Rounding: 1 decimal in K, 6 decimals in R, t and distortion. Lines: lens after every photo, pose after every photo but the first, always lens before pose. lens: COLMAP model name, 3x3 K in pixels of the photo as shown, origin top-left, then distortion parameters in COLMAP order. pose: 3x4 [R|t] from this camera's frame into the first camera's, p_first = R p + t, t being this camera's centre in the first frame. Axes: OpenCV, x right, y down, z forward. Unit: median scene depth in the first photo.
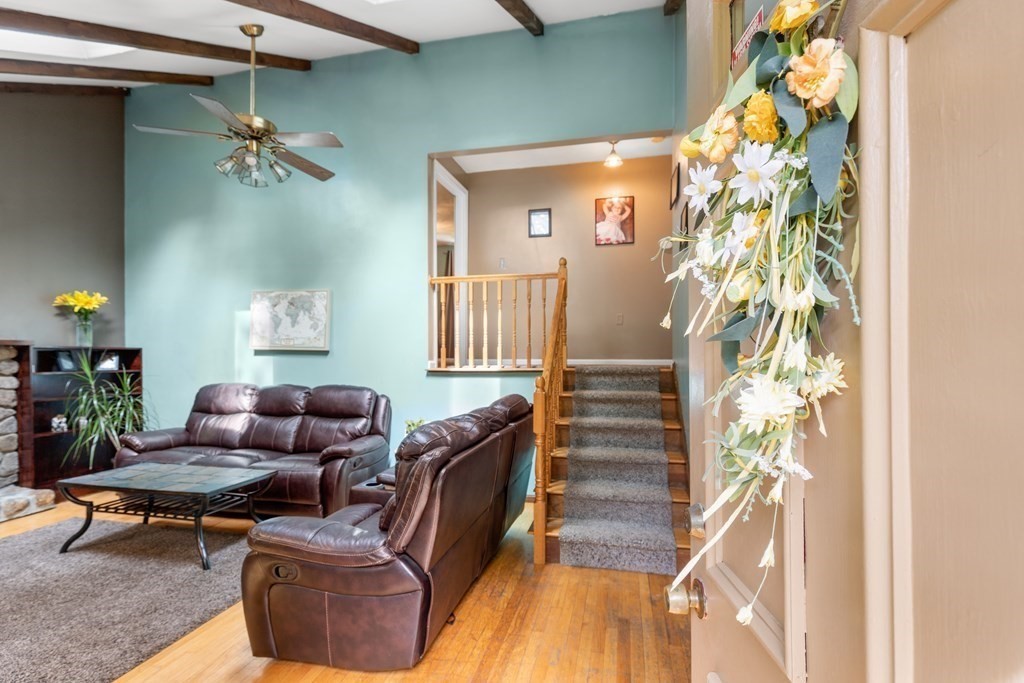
lens RADIAL K [[464.7, 0, 519.6], [0, 464.7, 354.7], [0, 0, 1]] dist [-0.001885, -0.000319]
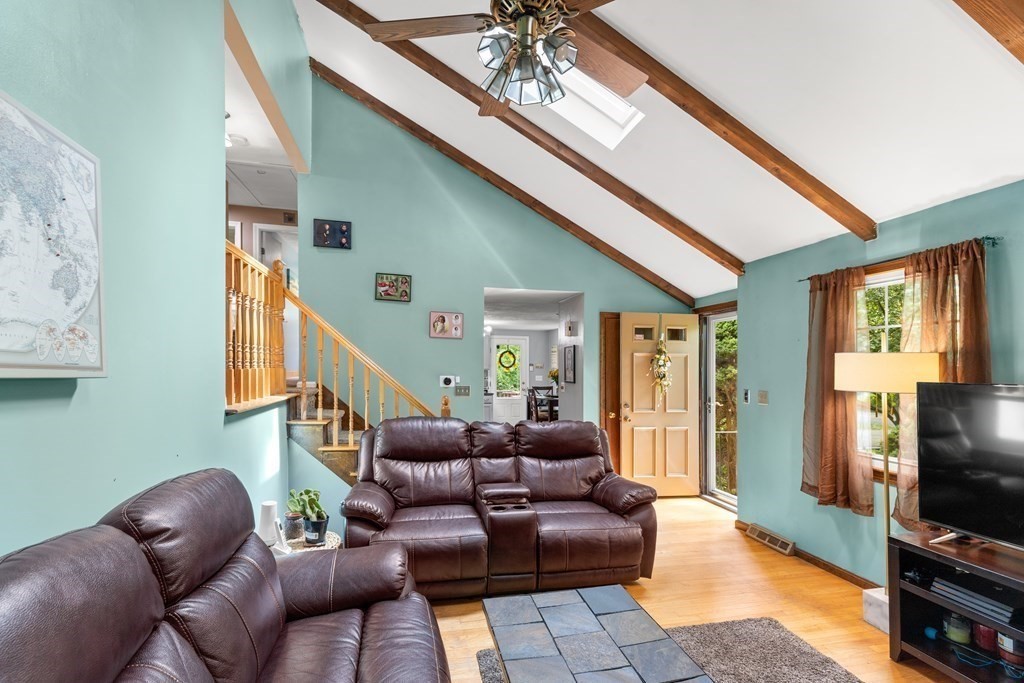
lens RADIAL K [[475.0, 0, 510.8], [0, 475.0, 367.3], [0, 0, 1]] dist [0.000422, -0.000644]
pose [[-0.423643, -0.001391, 0.905828, -0.786022], [-0.012301, 0.999915, -0.004218, -0.017748], [-0.905746, -0.012929, -0.423624, 0.910877]]
